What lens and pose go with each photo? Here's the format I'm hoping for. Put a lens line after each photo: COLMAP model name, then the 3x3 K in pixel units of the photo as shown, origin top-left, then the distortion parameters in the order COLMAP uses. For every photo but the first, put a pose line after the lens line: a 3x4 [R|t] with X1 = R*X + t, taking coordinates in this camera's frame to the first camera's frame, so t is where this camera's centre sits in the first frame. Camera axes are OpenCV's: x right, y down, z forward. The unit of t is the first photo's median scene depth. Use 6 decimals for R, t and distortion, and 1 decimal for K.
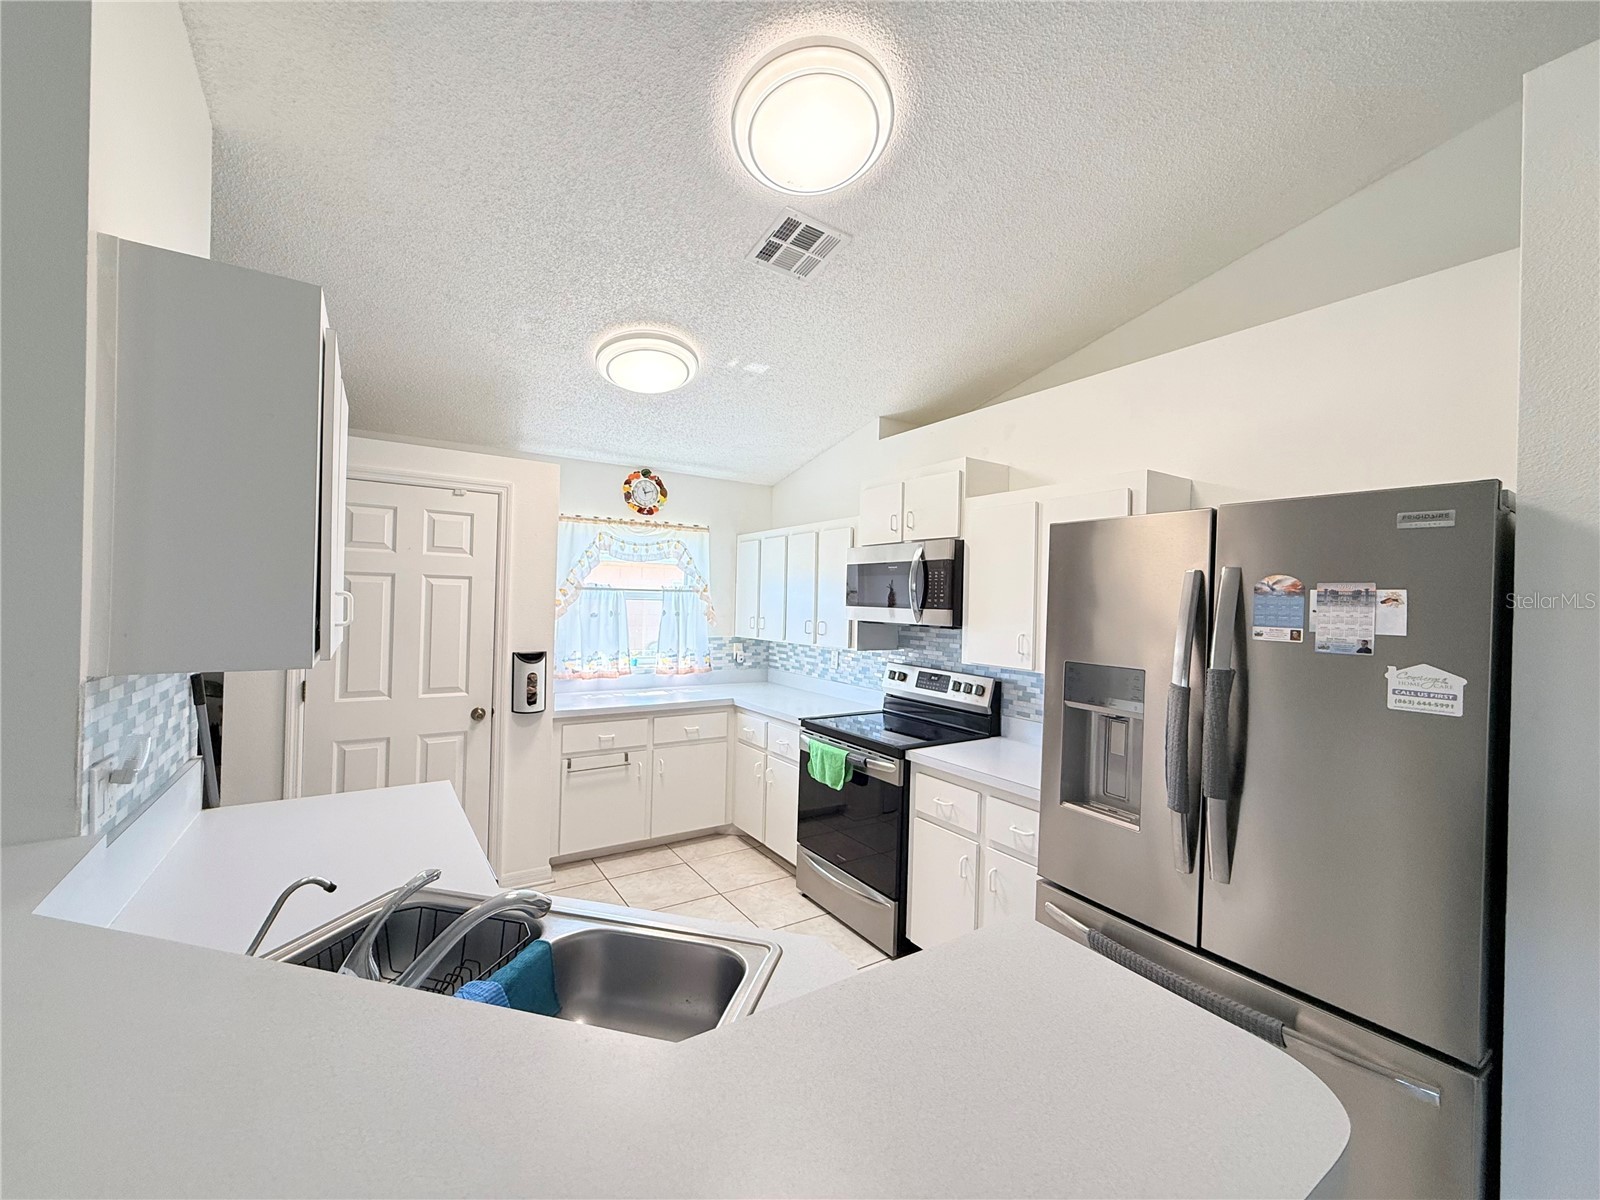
lens RADIAL K [[638.4, 0, 796.8], [0, 638.4, 597.9], [0, 0, 1]] dist [-0.000266, 0.000852]
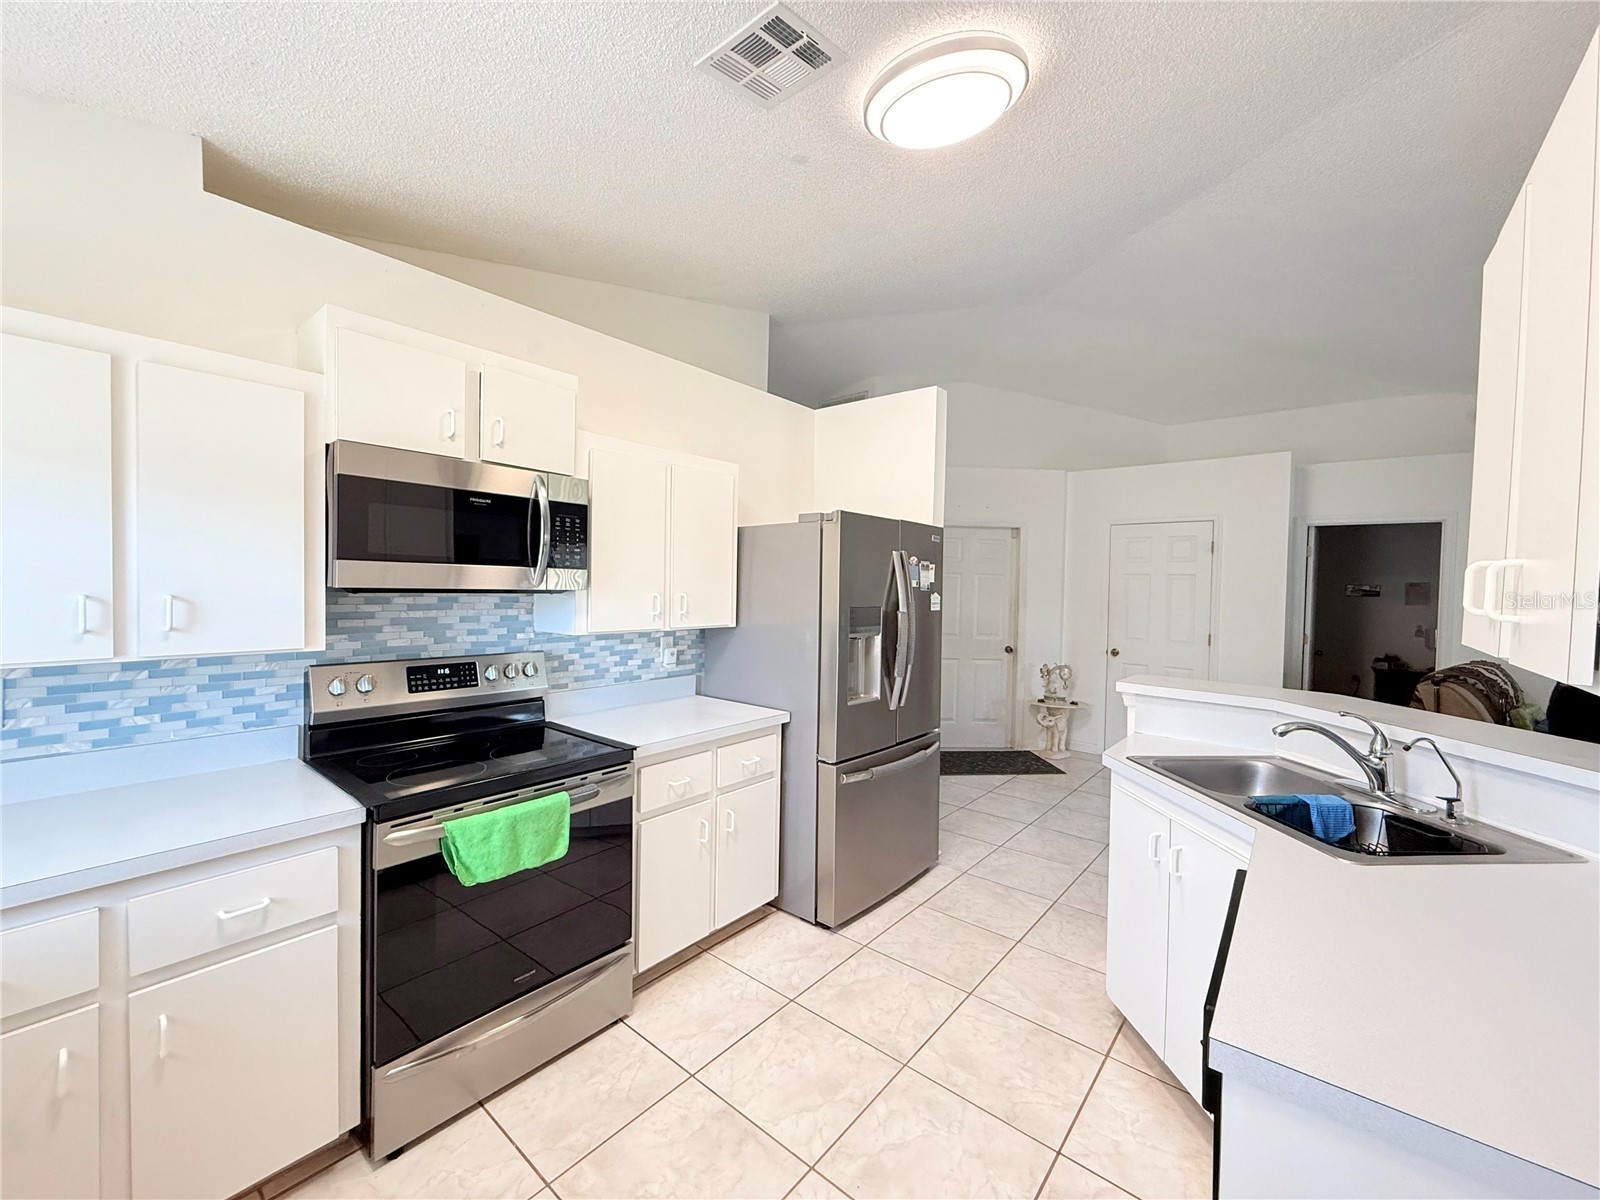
lens RADIAL K [[638.4, 0, 796.8], [0, 638.4, 597.9], [0, 0, 1]] dist [-0.000266, 0.000852]
pose [[-0.291080, -0.052247, 0.955271, -0.443304], [-0.032091, 0.998479, 0.044832, 0.007583], [-0.956160, -0.017606, -0.292314, 0.726833]]
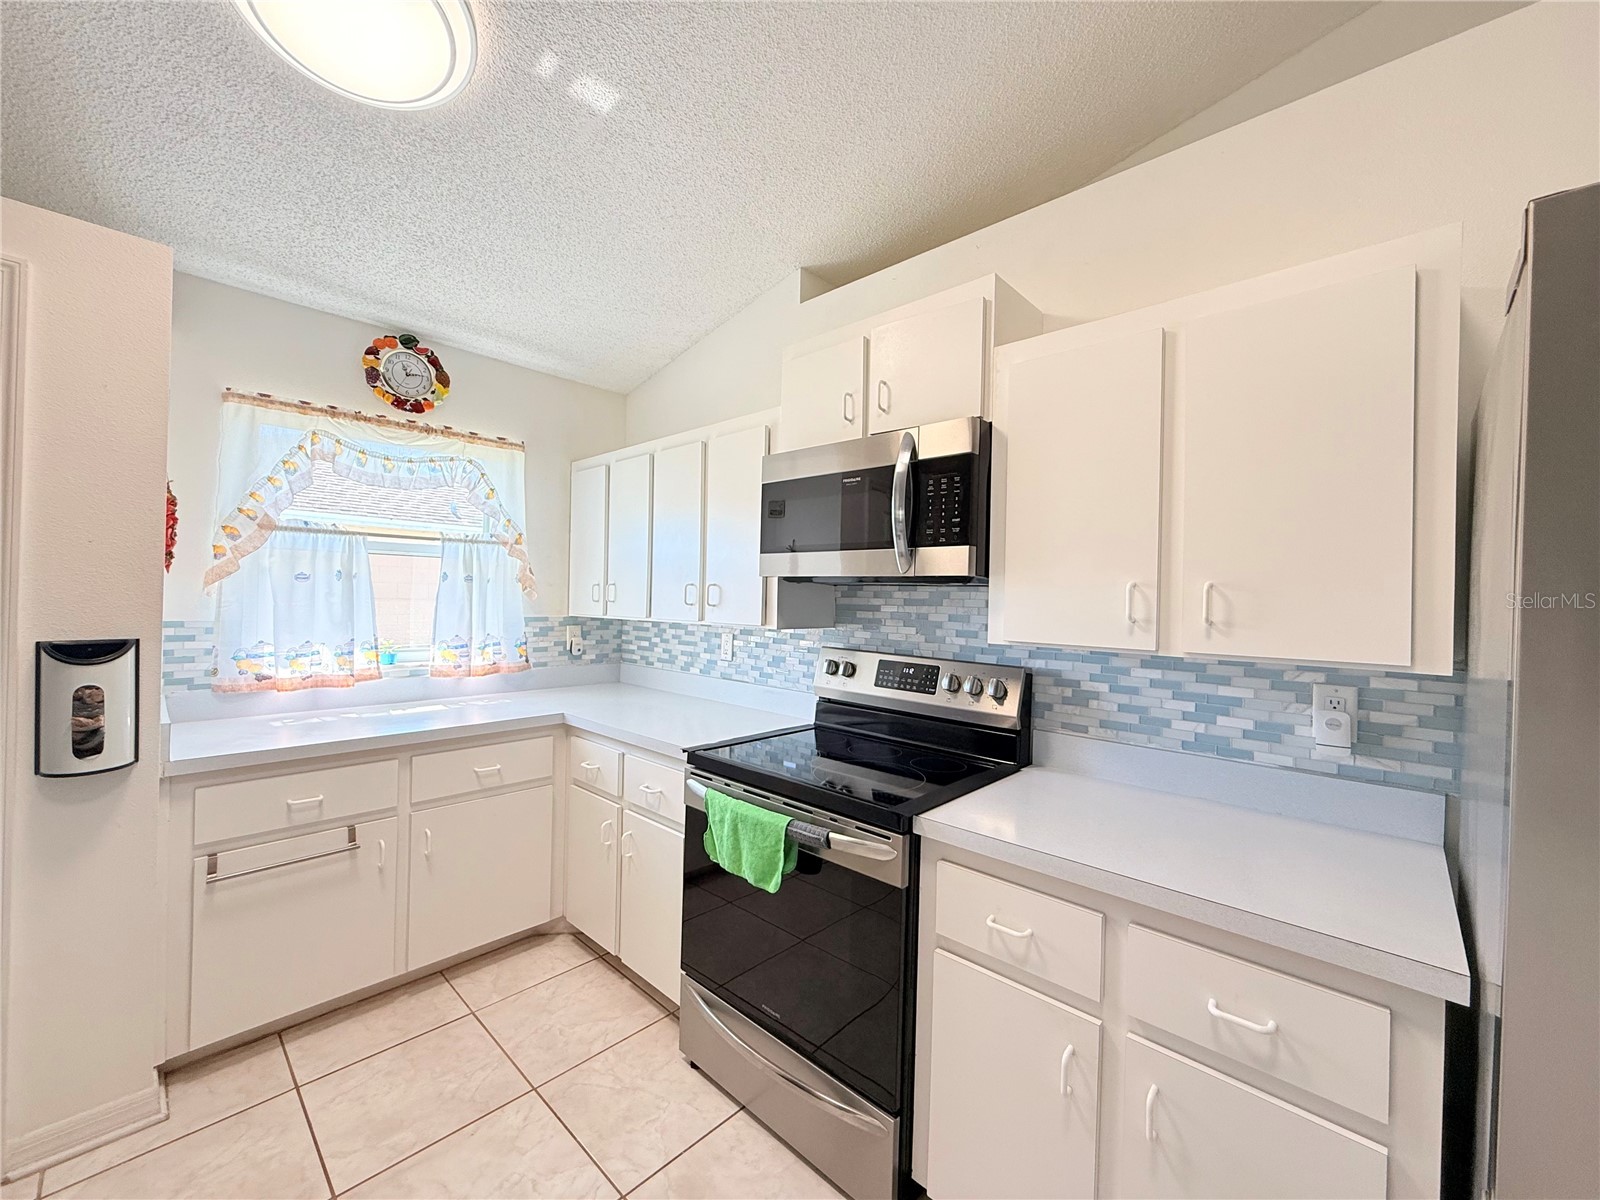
lens RADIAL K [[638.4, 0, 796.8], [0, 638.4, 597.9], [0, 0, 1]] dist [-0.000266, 0.000852]
pose [[0.972551, -0.003431, 0.232666, -0.025603], [0.000655, 0.999928, 0.012007, 0.041932], [-0.232690, -0.011525, 0.972483, 0.372054]]
